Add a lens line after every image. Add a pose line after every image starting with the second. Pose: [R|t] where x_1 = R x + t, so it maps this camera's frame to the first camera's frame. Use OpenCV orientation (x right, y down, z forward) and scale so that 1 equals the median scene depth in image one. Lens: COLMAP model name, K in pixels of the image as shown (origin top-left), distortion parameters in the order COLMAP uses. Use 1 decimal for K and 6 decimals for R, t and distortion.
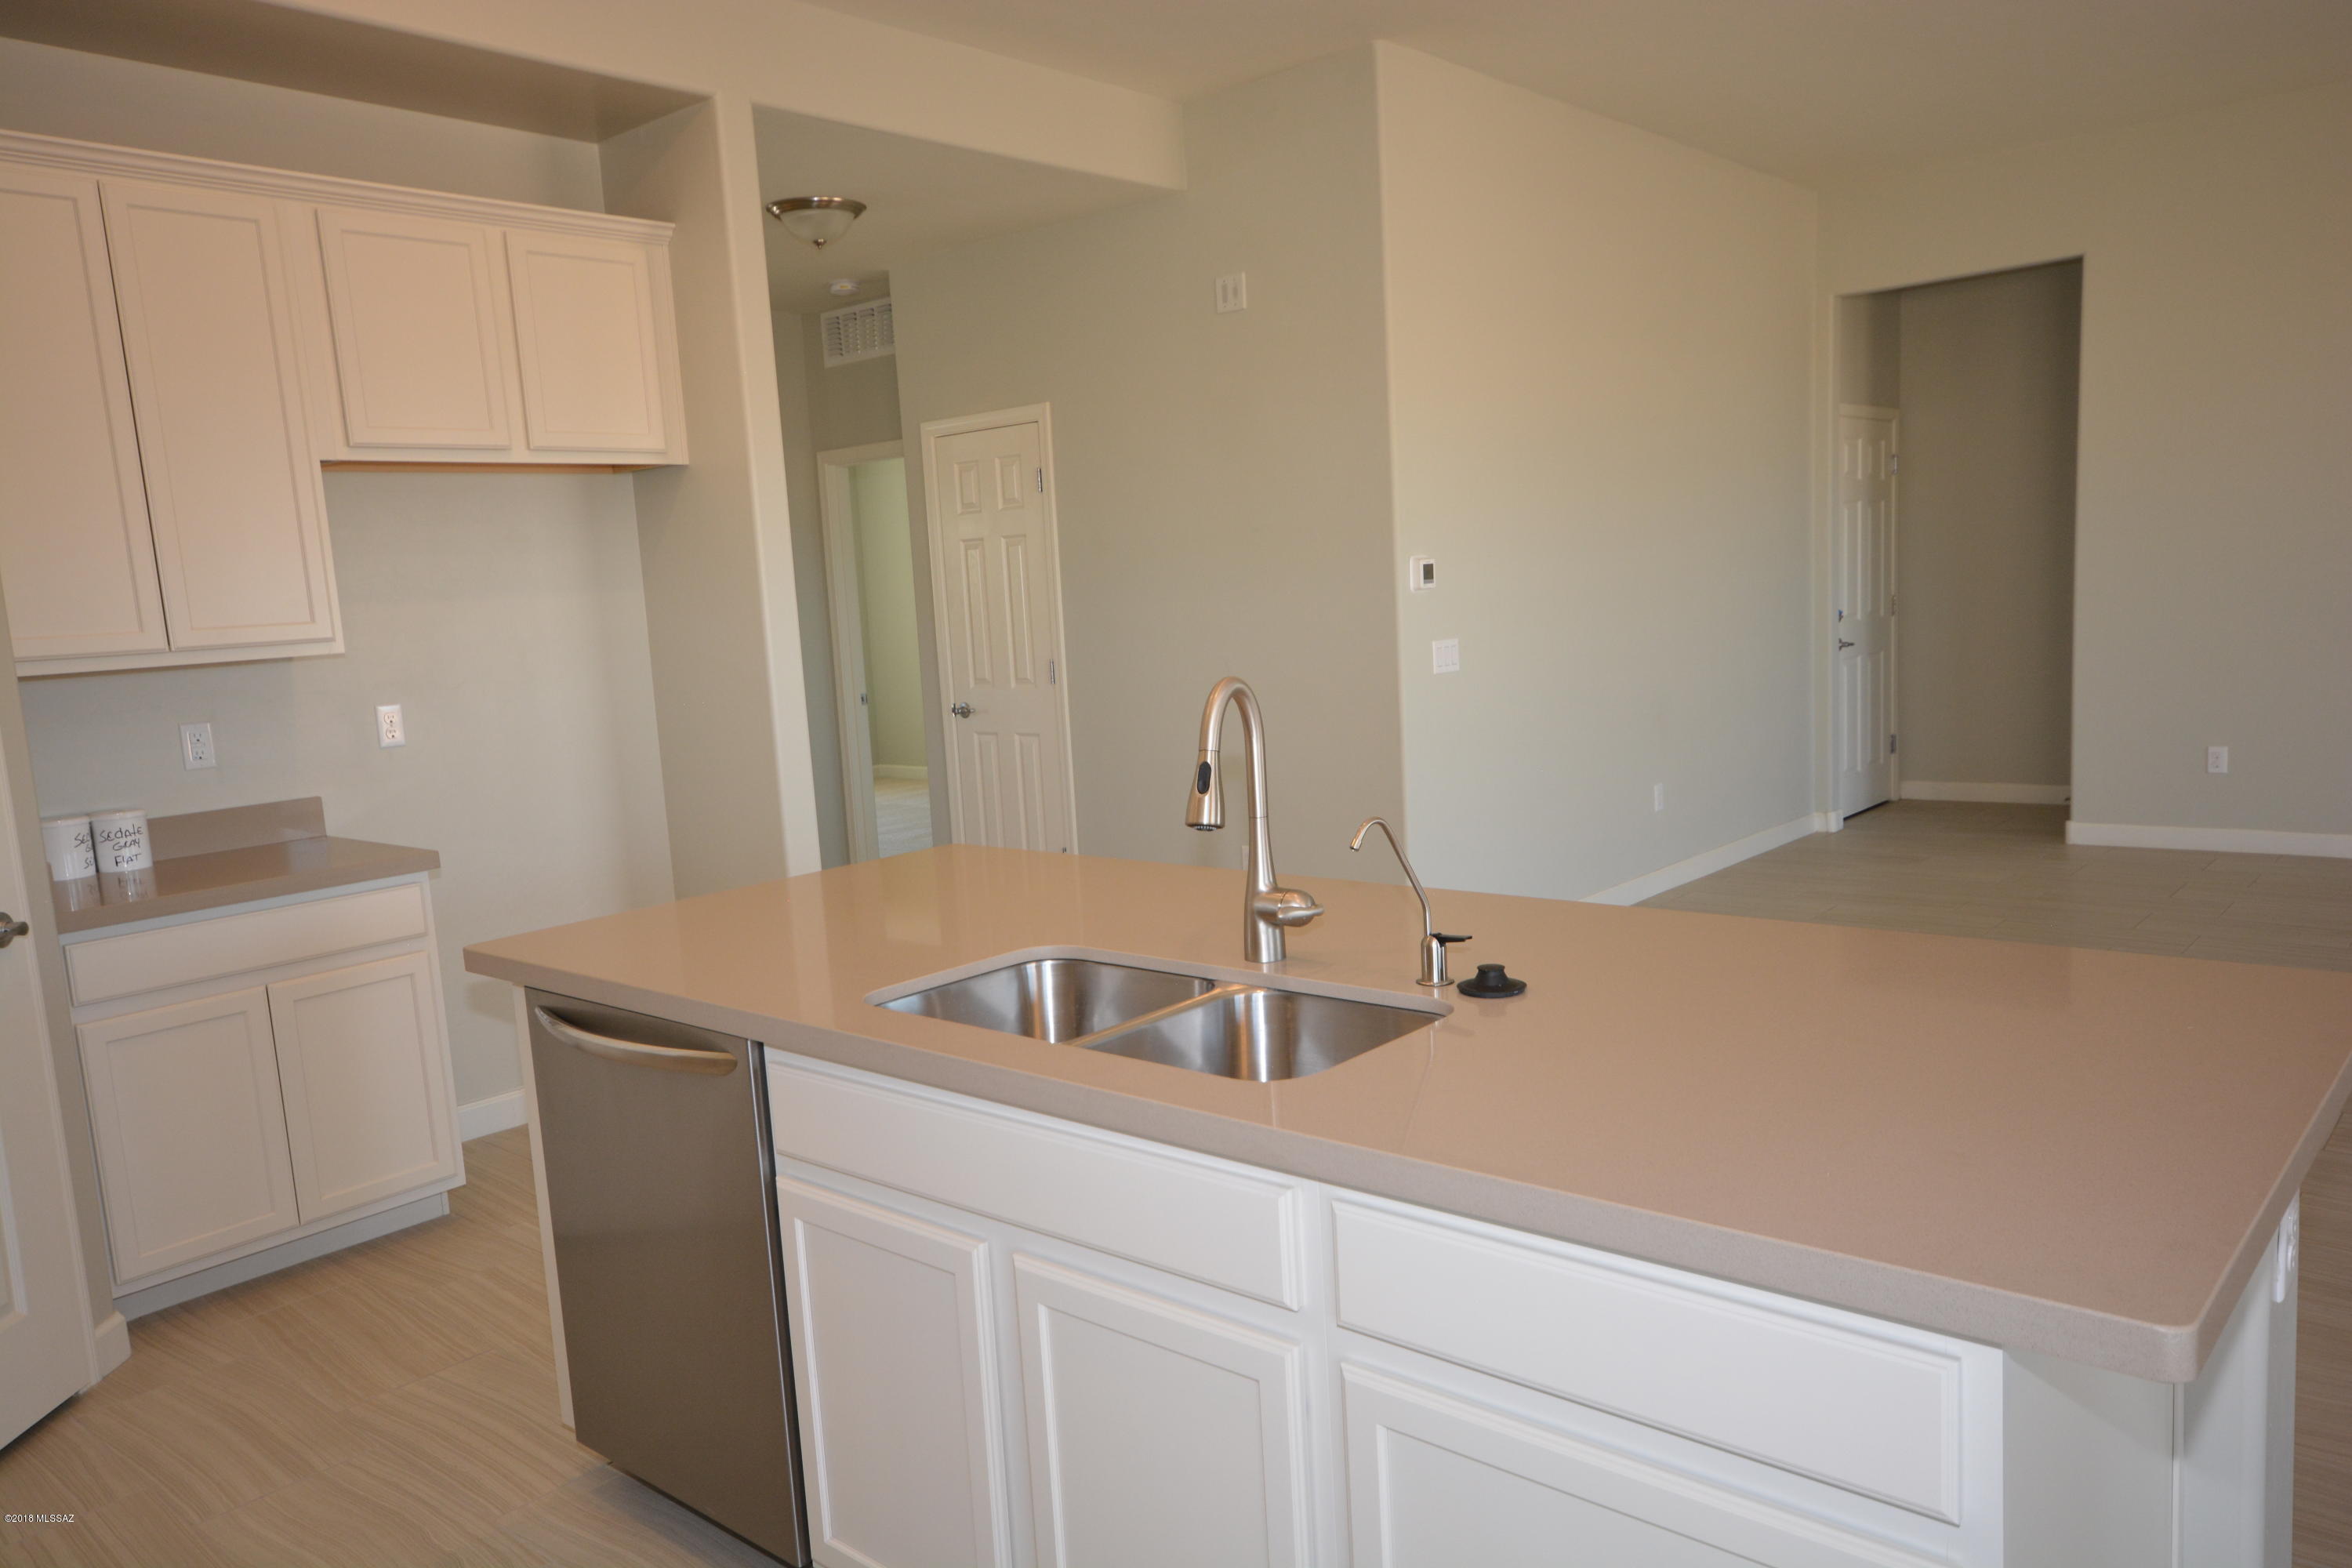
lens RADIAL K [[1662.3, 0, 1141.0], [0, 1662.3, 806.3], [0, 0, 1]] dist [0.006505, 0.023481]
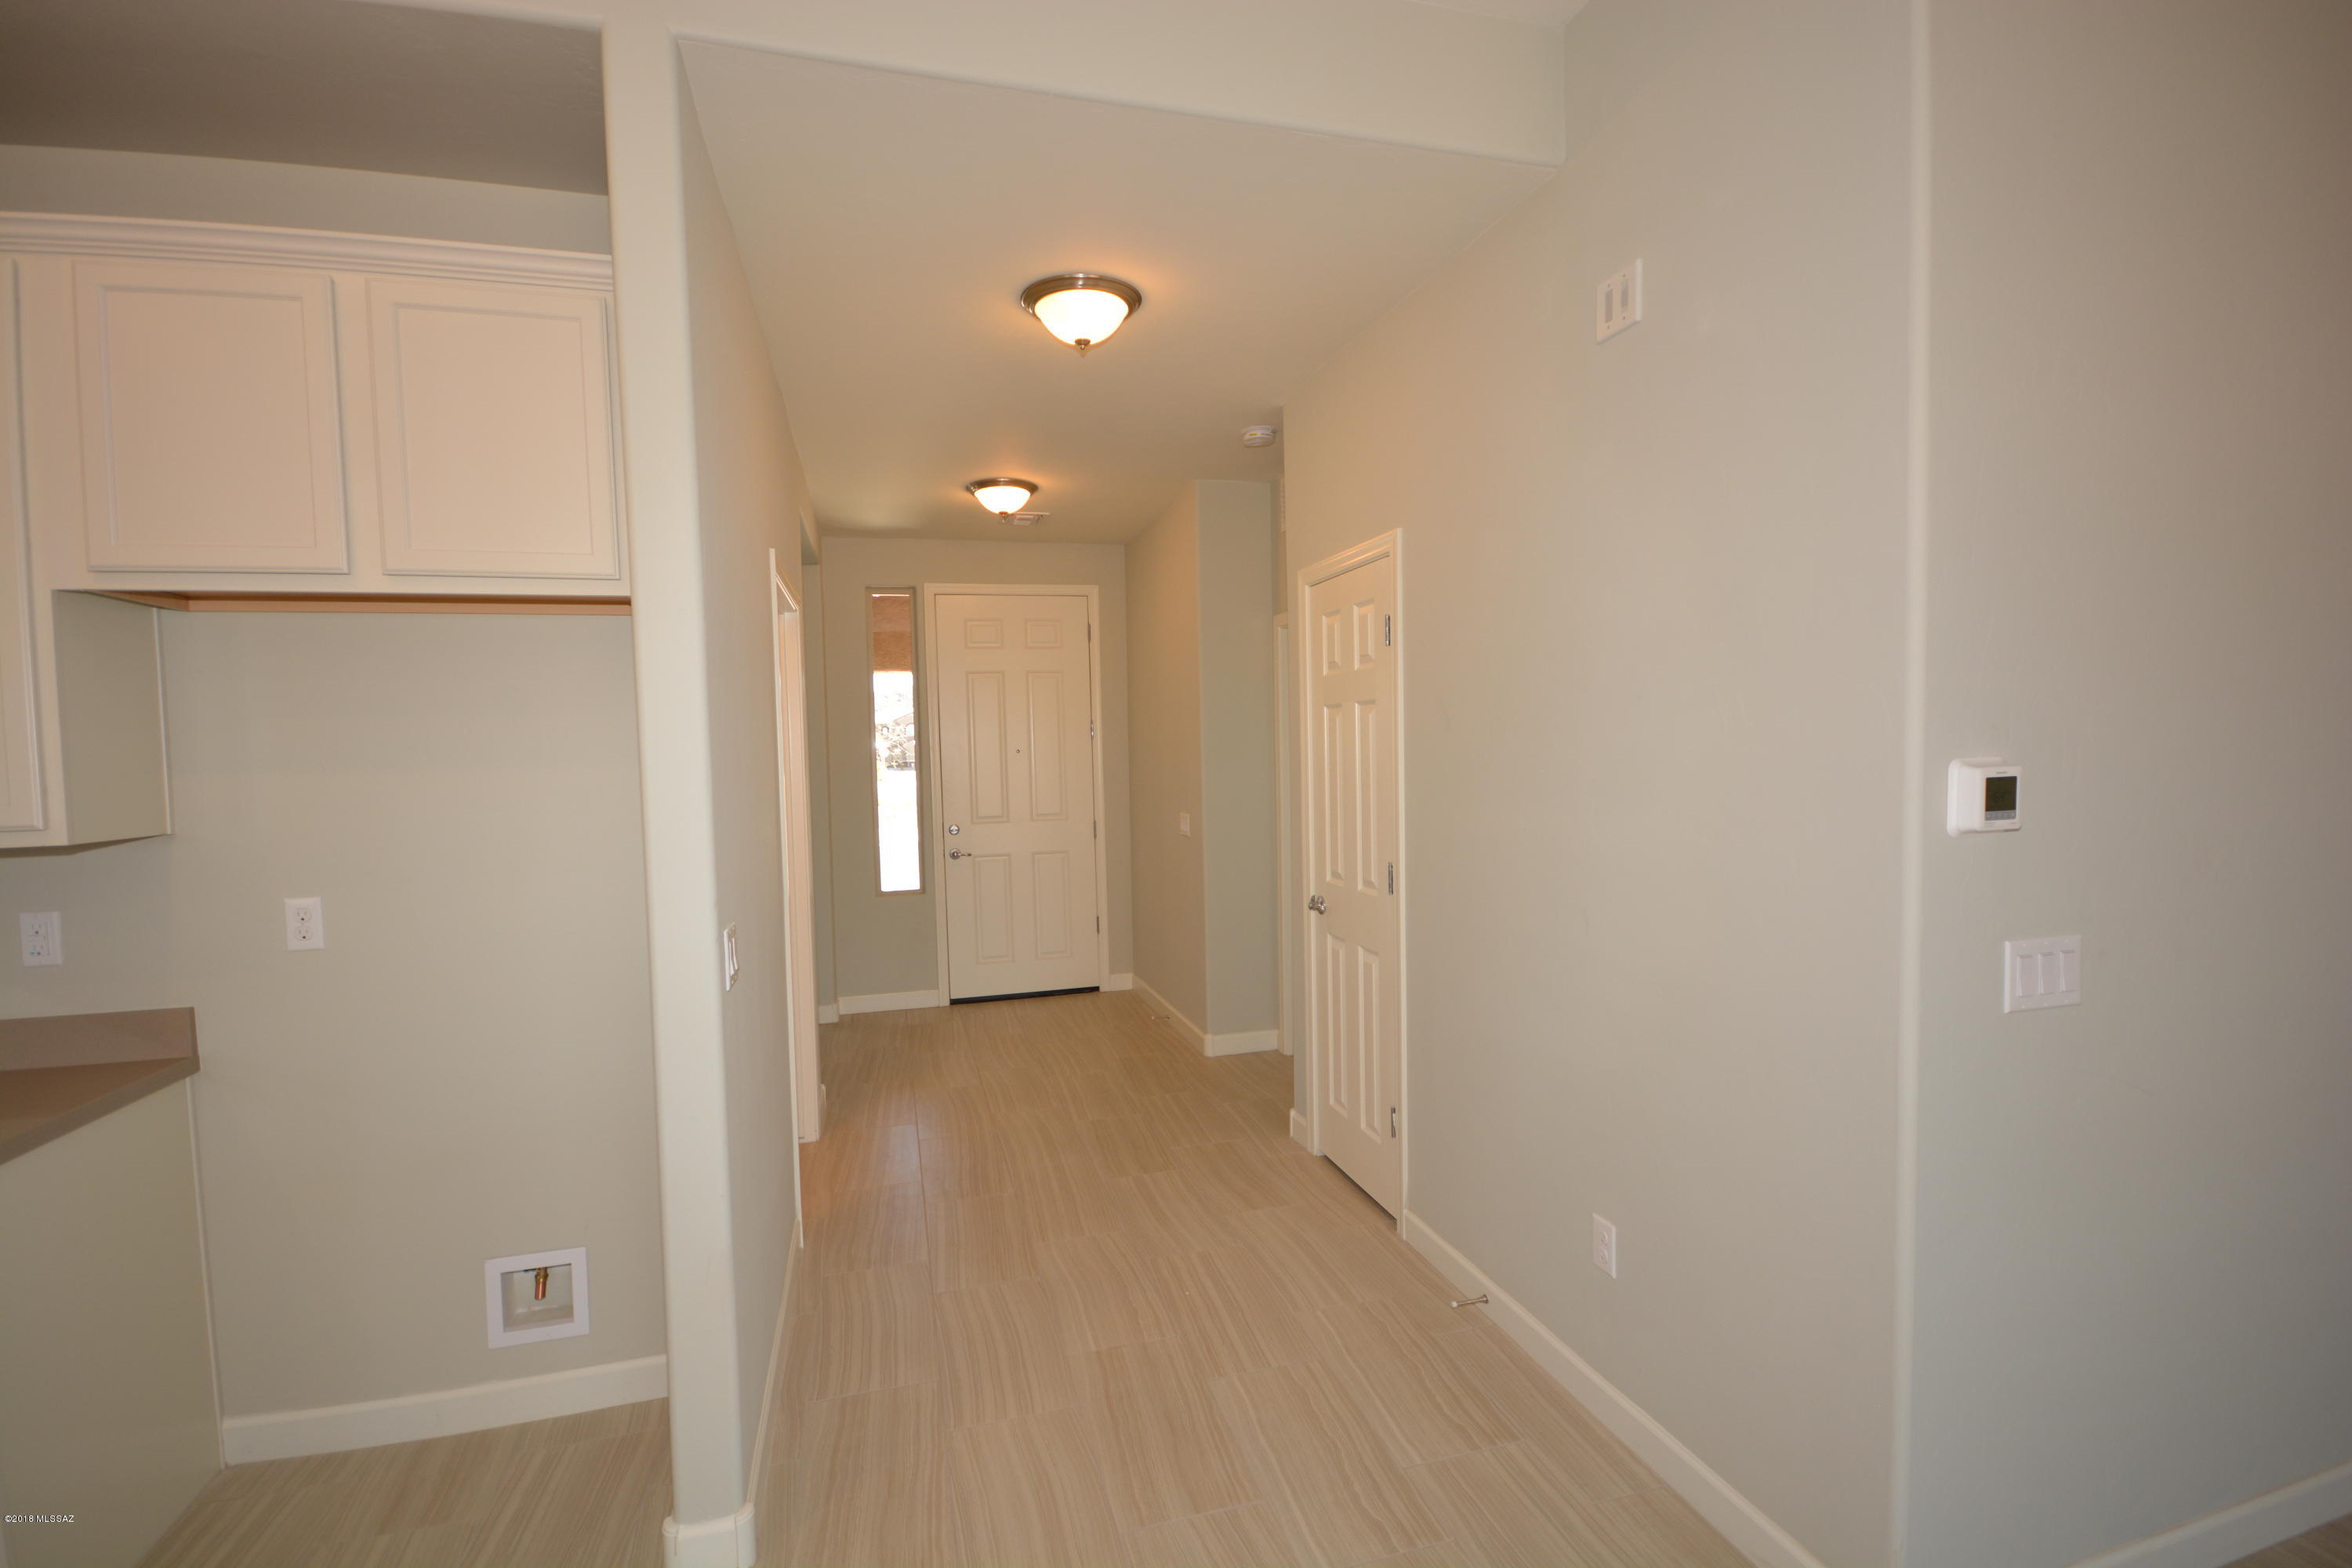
lens RADIAL K [[1035.2, 0, 1159.1], [0, 1035.2, 800.4], [0, 0, 1]] dist [0.008222, -0.010348]
pose [[0.839337, 0.066291, -0.539554, 0.165704], [-0.099718, 0.994470, -0.032940, -0.133446], [0.534387, 0.081451, 0.841306, 0.797164]]
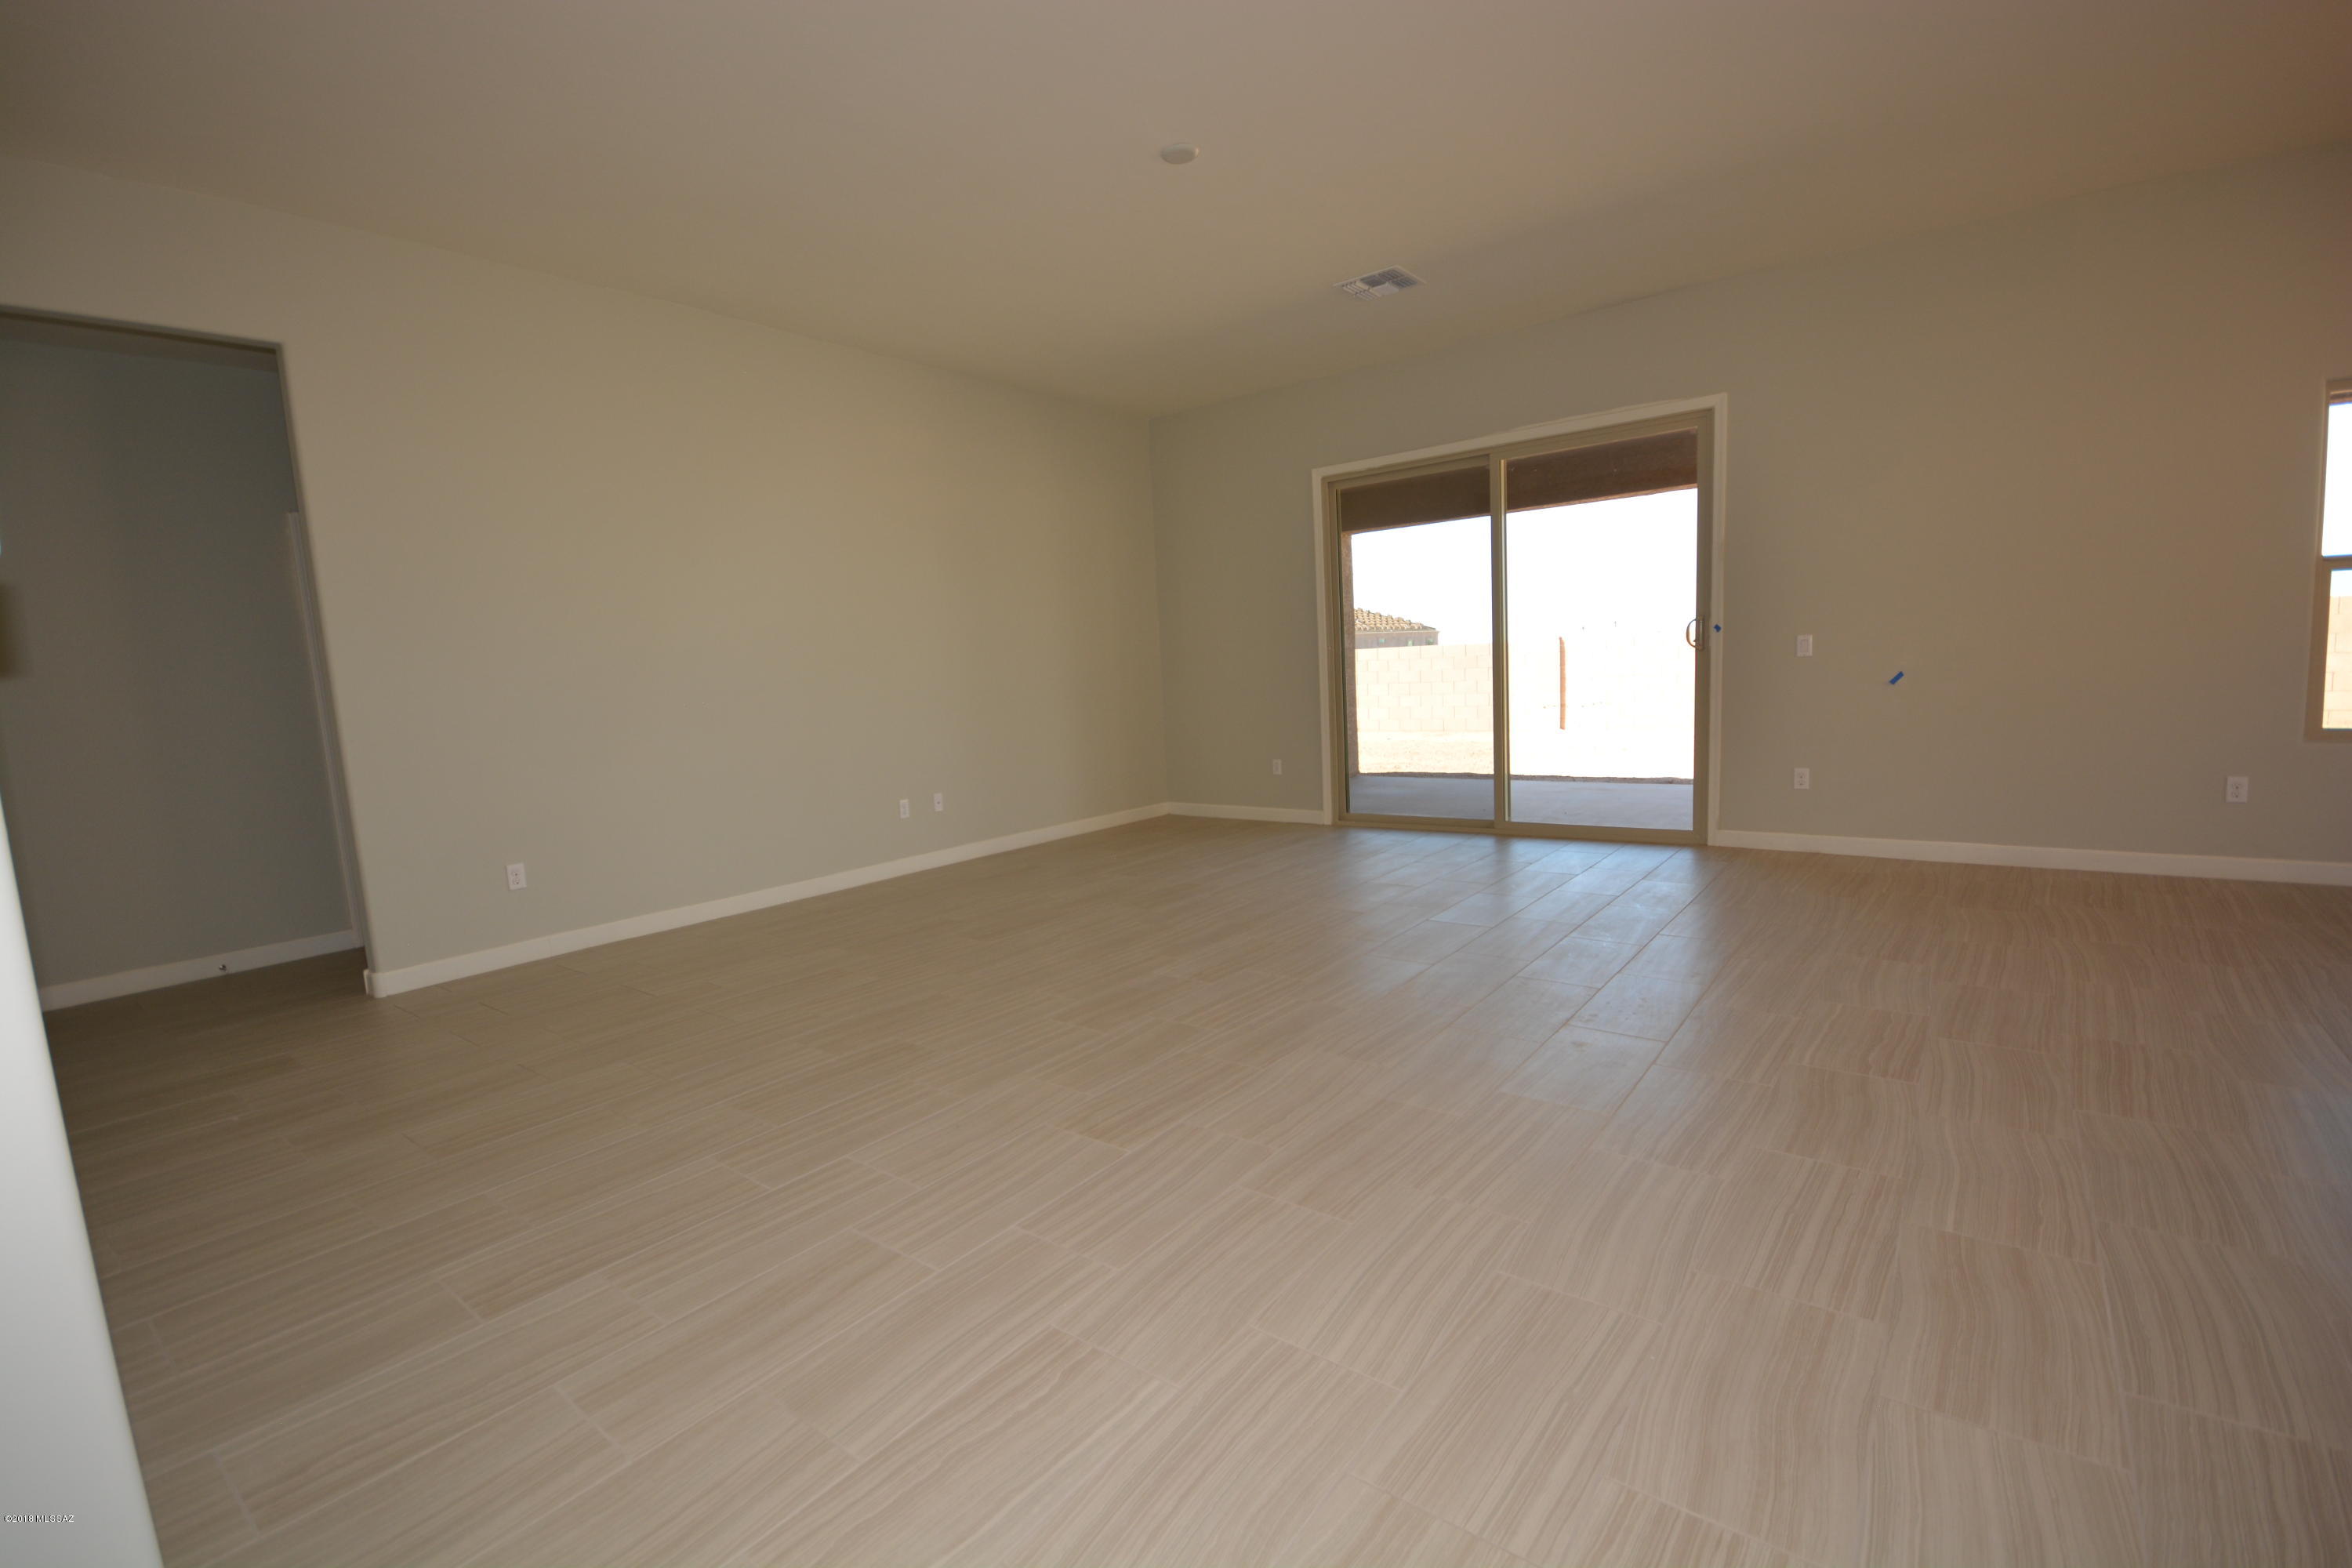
lens RADIAL K [[1035.2, 0, 1184.0], [0, 1035.2, 781.8], [0, 0, 1]] dist [0.008222, -0.010348]
pose [[-0.071669, -0.046852, 0.996327, -0.042890], [0.189690, 0.980025, 0.059731, -0.070107], [-0.979225, 0.193274, -0.061350, 0.984719]]
